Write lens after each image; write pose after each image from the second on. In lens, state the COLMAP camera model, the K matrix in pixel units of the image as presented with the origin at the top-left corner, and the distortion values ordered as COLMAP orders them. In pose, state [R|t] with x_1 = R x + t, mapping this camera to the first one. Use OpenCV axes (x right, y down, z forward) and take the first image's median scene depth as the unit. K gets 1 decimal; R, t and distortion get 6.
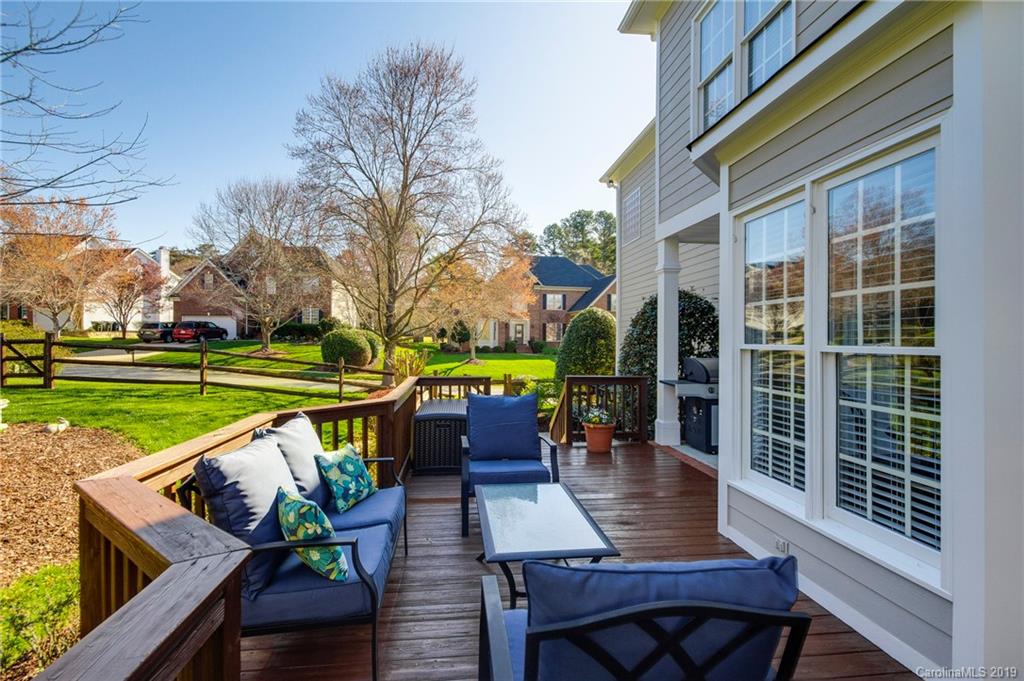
lens RADIAL K [[465.0, 0, 512.4], [0, 465.0, 338.2], [0, 0, 1]] dist [0.002253, -0.000061]
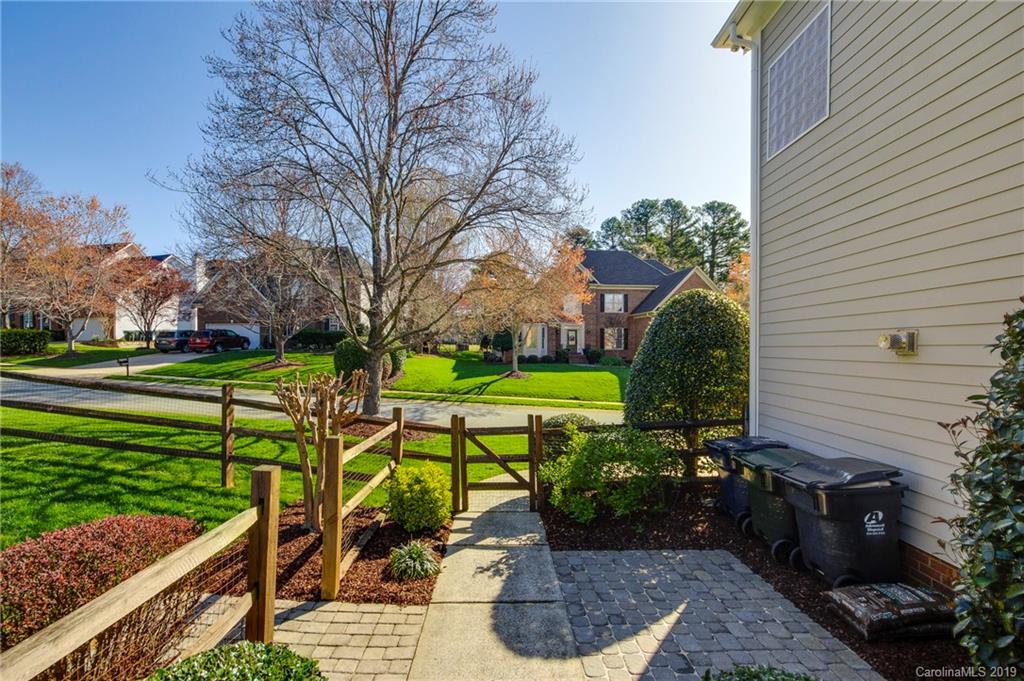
lens RADIAL K [[465.0, 0, 501.8], [0, 465.0, 350.5], [0, 0, 1]] dist [0.002253, -0.000061]
pose [[0.989799, -0.003447, -0.142432, 0.009006], [0.004902, 0.999939, 0.009863, -0.000772], [0.142389, -0.010460, 0.989755, 0.147432]]
